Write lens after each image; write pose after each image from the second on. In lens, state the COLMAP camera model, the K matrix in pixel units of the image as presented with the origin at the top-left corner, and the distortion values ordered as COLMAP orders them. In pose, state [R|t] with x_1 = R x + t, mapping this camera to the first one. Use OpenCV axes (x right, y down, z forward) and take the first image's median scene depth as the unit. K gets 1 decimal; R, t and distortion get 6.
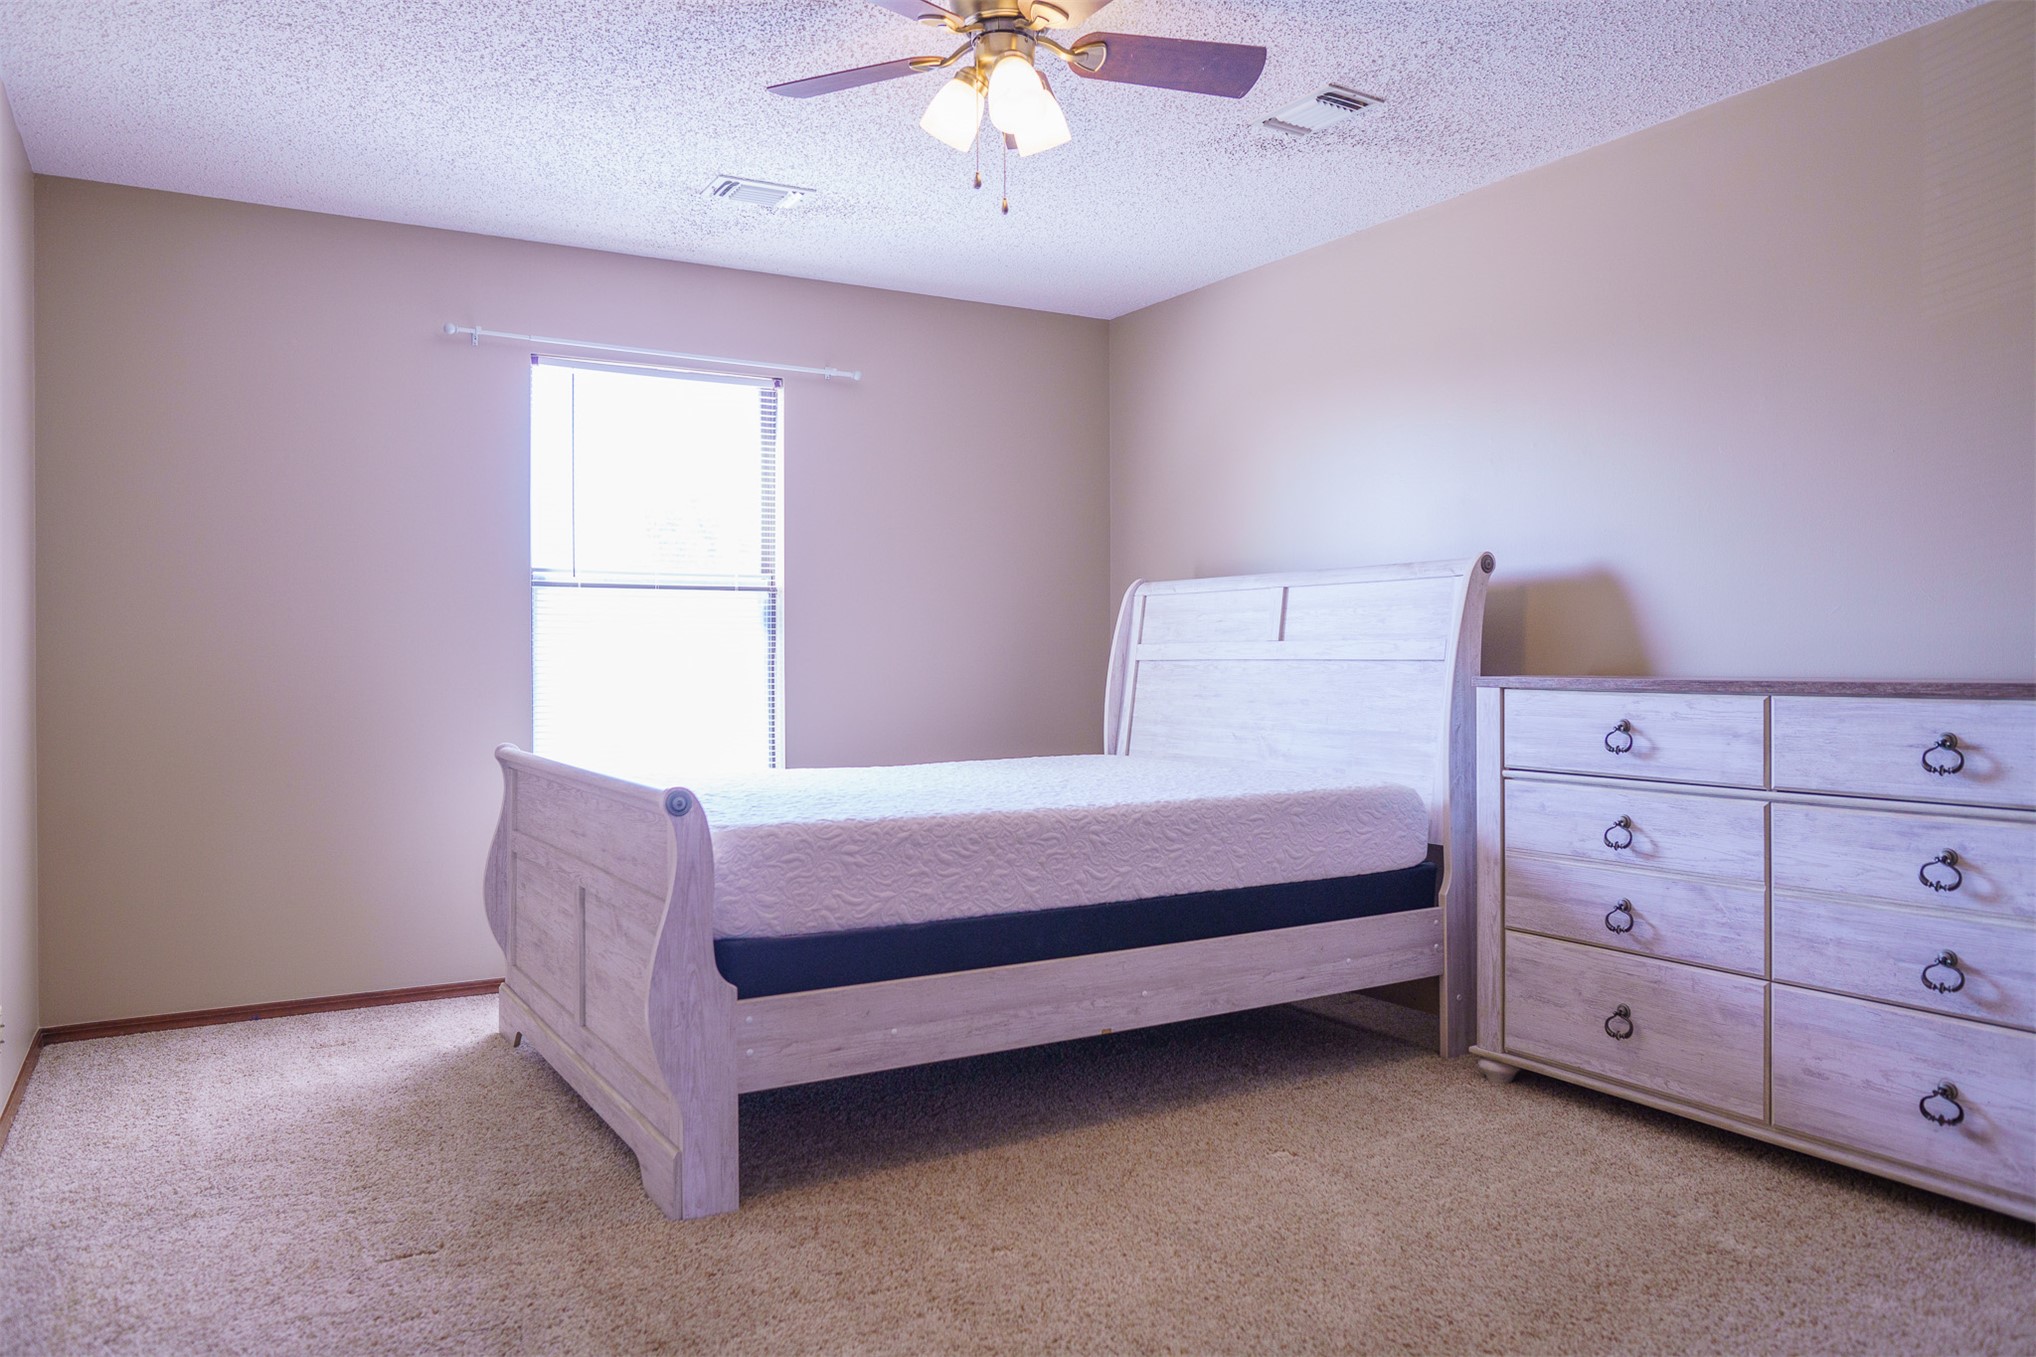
lens RADIAL K [[1411.7, 0, 1018.1], [0, 1411.7, 669.4], [0, 0, 1]] dist [-0.044478, 0.032603]
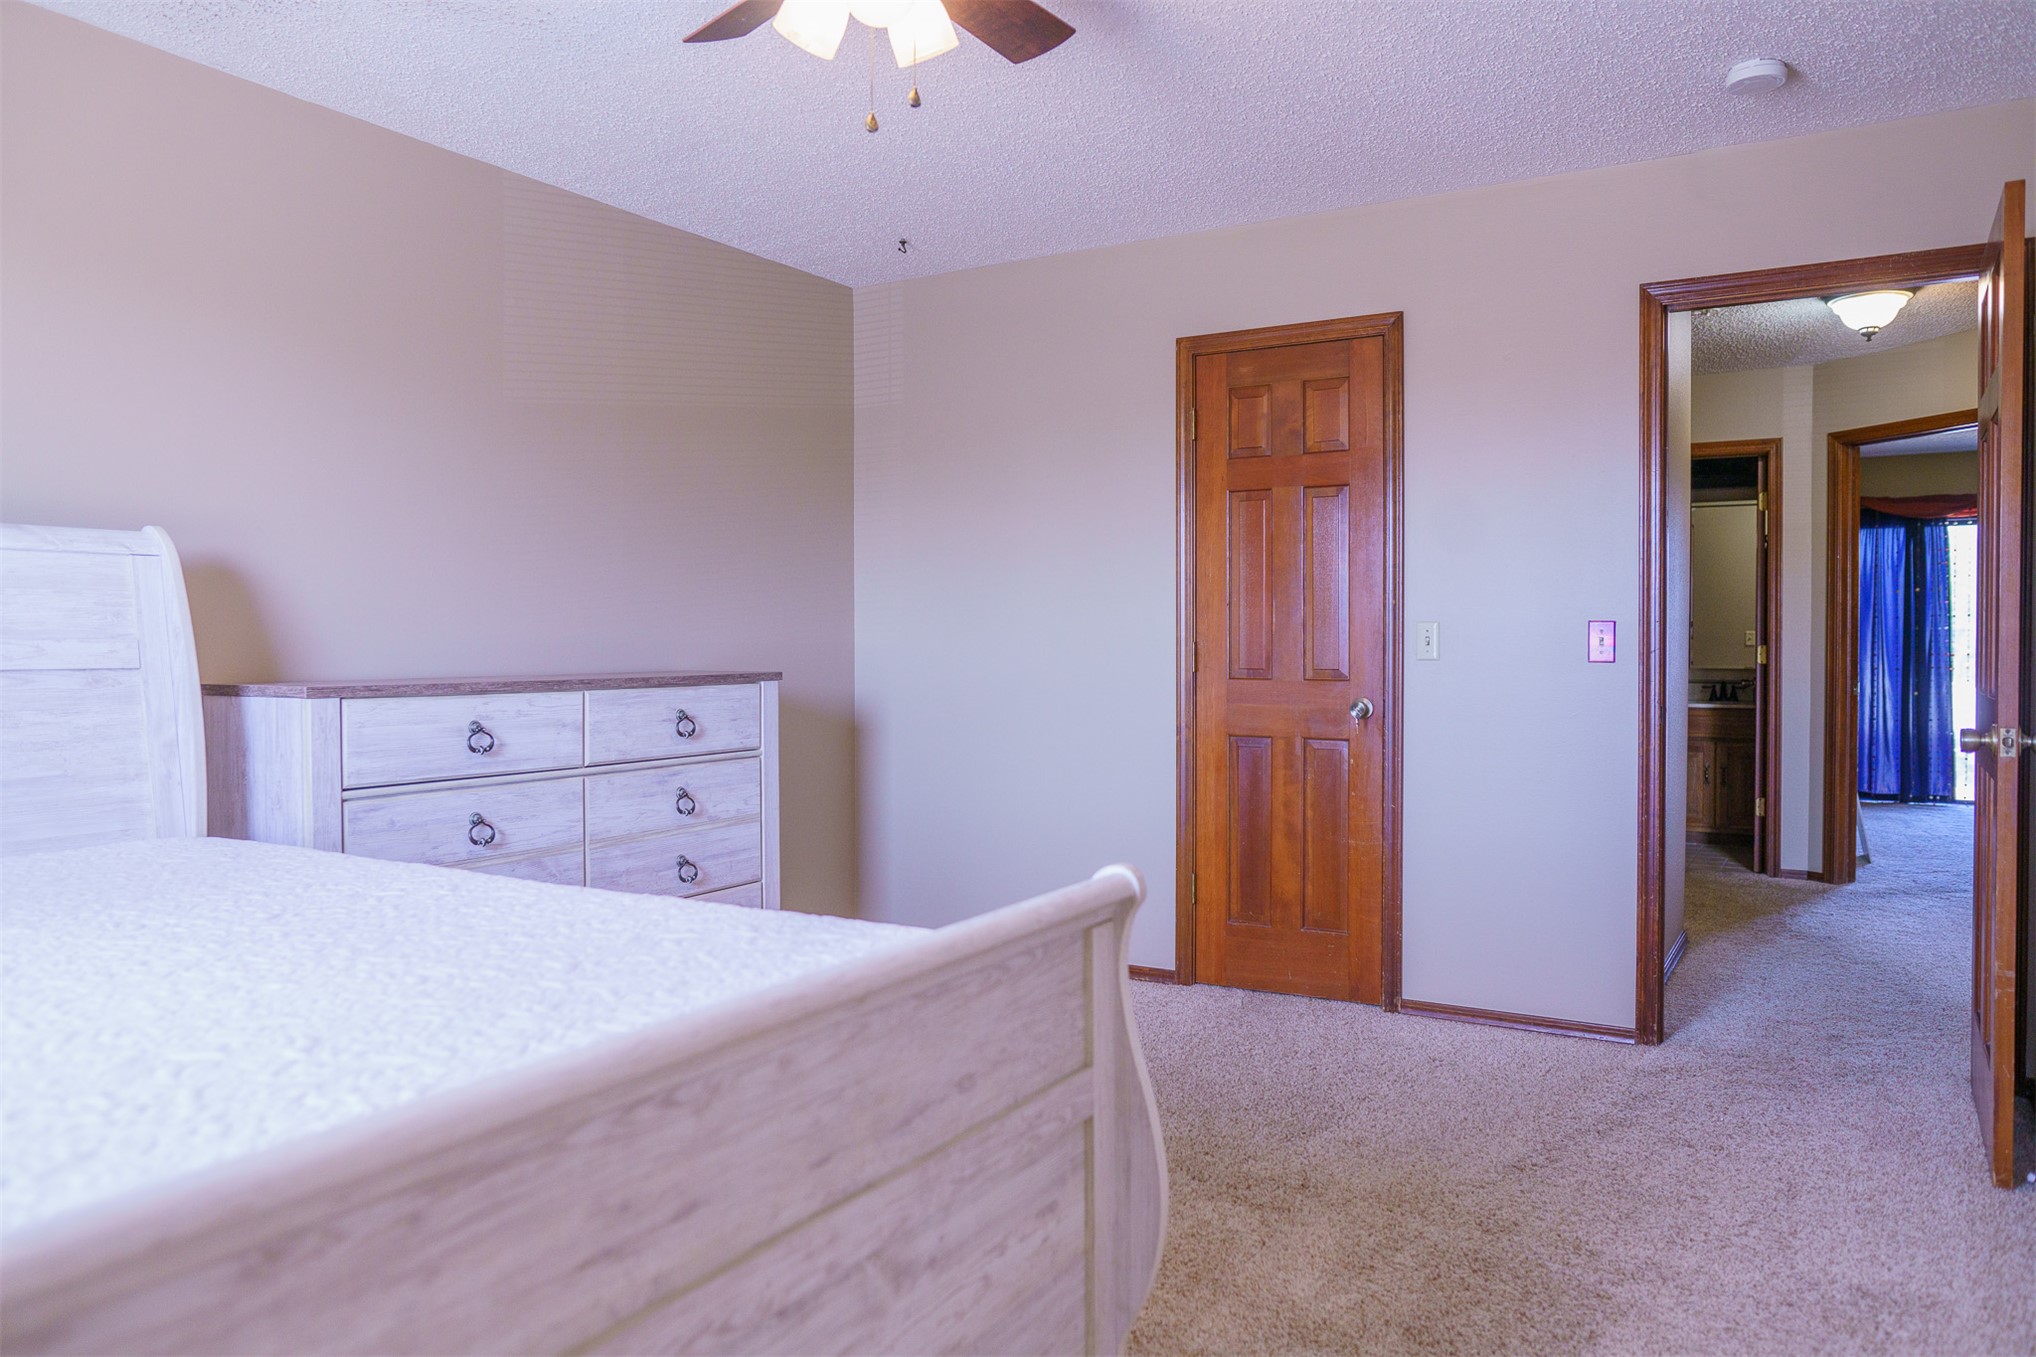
lens RADIAL K [[1411.7, 0, 1014.8], [0, 1411.7, 674.2], [0, 0, 1]] dist [-0.044478, 0.032603]
pose [[-0.483434, -0.011395, 0.875307, -0.723136], [0.012765, 0.999717, 0.020064, -0.015863], [-0.875288, 0.020873, -0.483152, 1.236576]]
